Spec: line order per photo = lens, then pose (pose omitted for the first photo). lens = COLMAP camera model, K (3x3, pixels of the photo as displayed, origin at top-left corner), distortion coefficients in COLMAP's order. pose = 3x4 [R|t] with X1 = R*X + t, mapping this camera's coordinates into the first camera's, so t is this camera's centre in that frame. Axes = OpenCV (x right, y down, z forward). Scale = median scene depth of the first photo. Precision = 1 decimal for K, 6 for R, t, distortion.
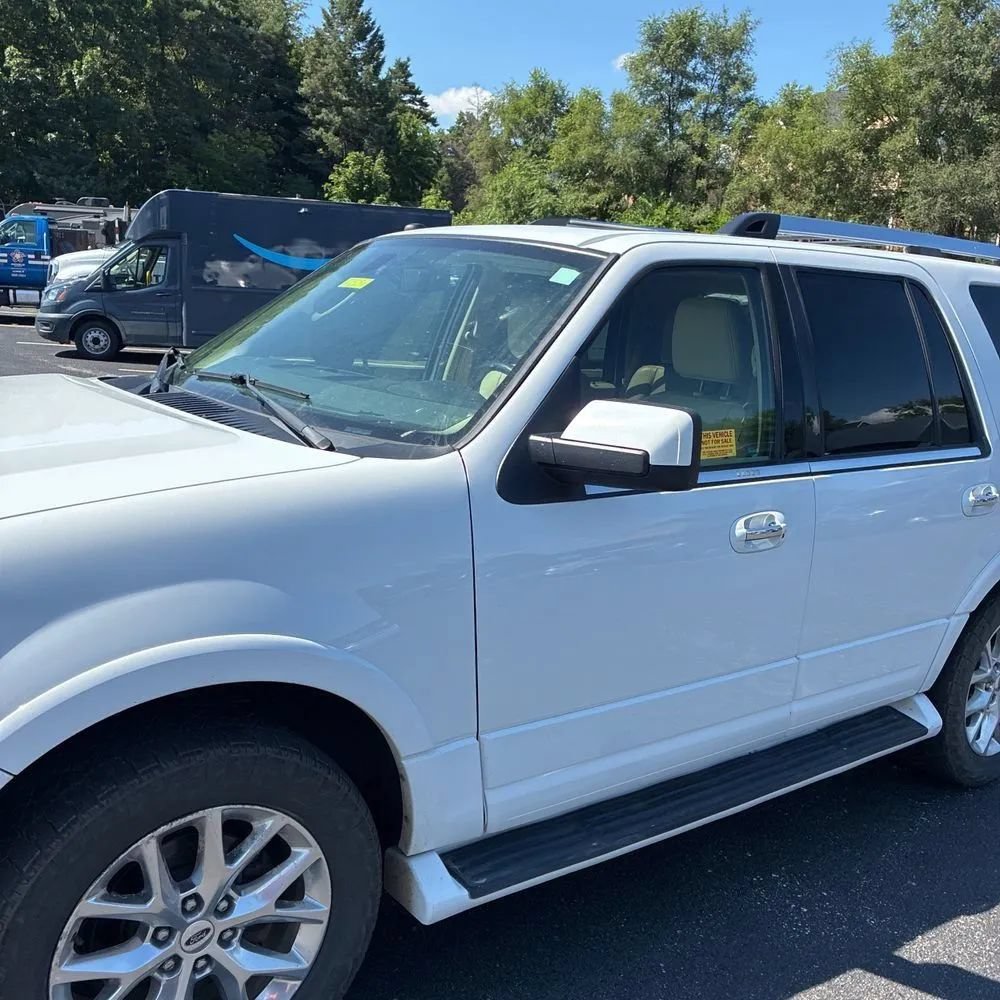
lens RADIAL K [[1016.0, 0, 489.0], [0, 1016.0, 516.4], [0, 0, 1]] dist [0.004649, 0.017493]
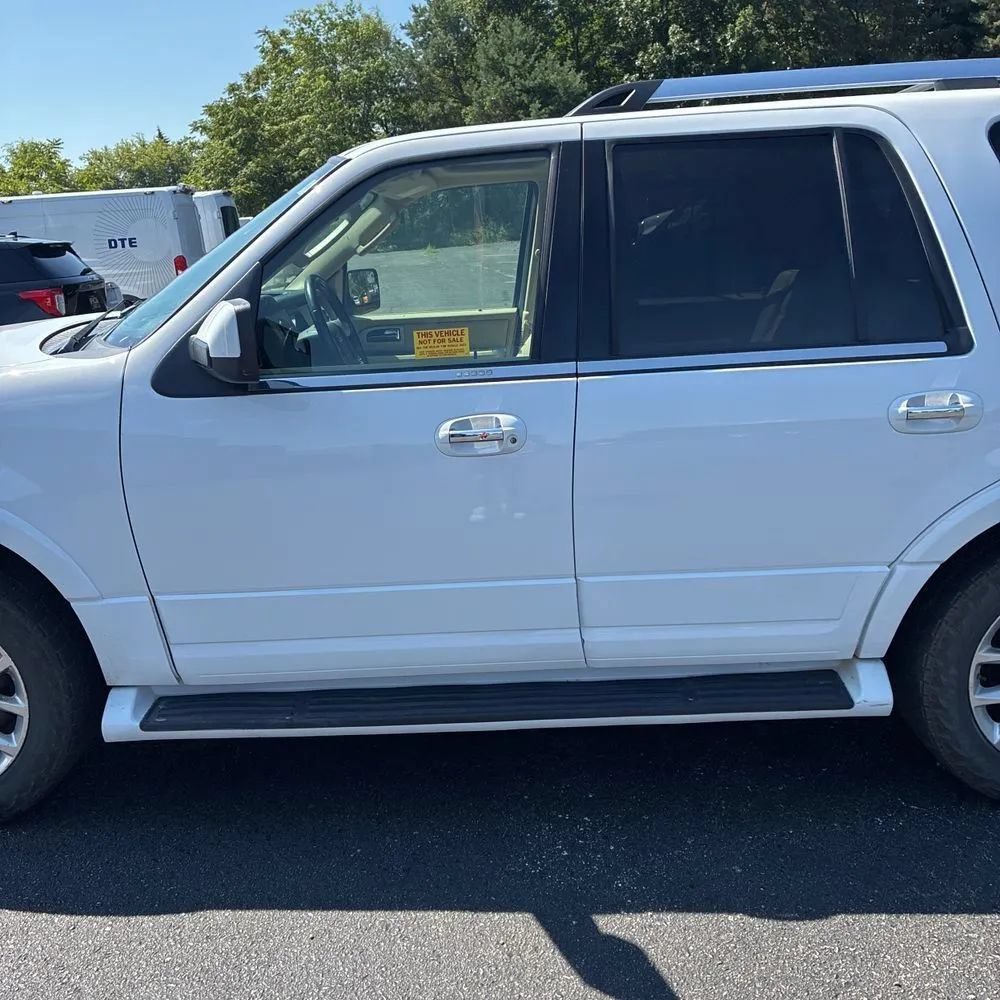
lens RADIAL K [[1016.9, 0, 491.1], [0, 1016.9, 500.6], [0, 0, 1]] dist [0.011689, 0.013483]
pose [[0.796538, 0.054919, -0.602089, 0.053790], [-0.036298, 0.998413, 0.043049, 0.002256], [0.603498, -0.012436, 0.797268, 0.015948]]
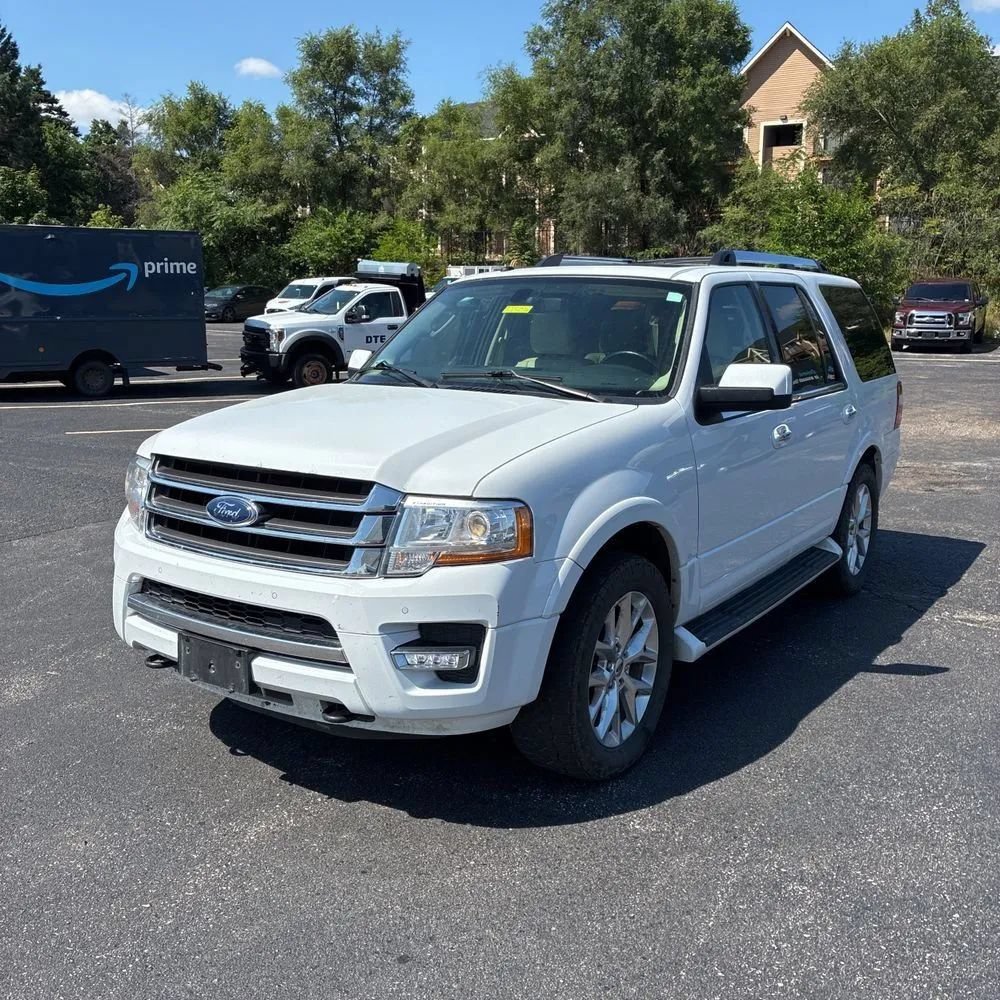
lens RADIAL K [[1016.9, 0, 491.1], [0, 1016.9, 500.6], [0, 0, 1]] dist [0.011689, 0.013483]
pose [[0.941910, -0.120498, 0.313506, -0.048232], [0.126116, 0.992013, 0.002377, 0.003680], [-0.311289, 0.037300, 0.949583, -0.031534]]
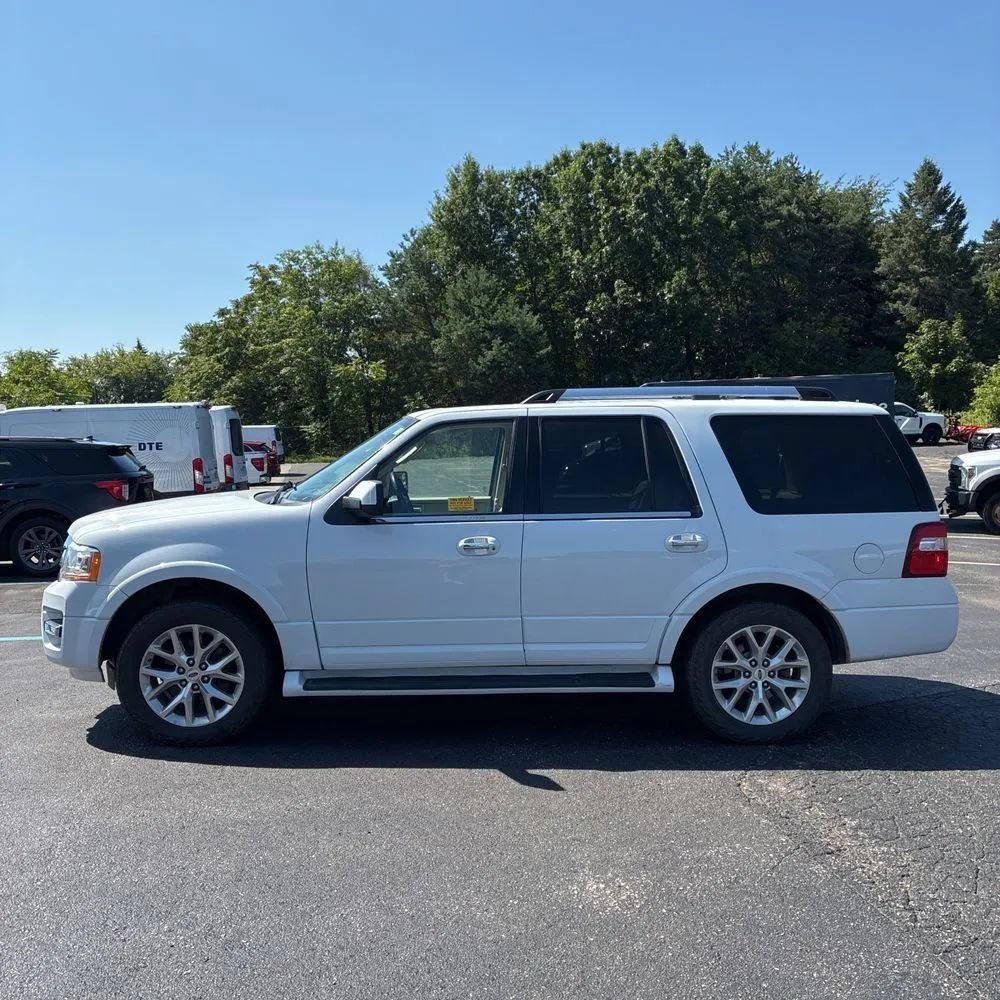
lens RADIAL K [[1016.9, 0, 491.1], [0, 1016.9, 500.6], [0, 0, 1]] dist [0.011689, 0.013483]
pose [[0.823365, -0.039912, -0.566107, 0.090860], [-0.064891, 0.984360, -0.163781, 0.016037], [0.563790, 0.171587, 0.807898, -0.039779]]
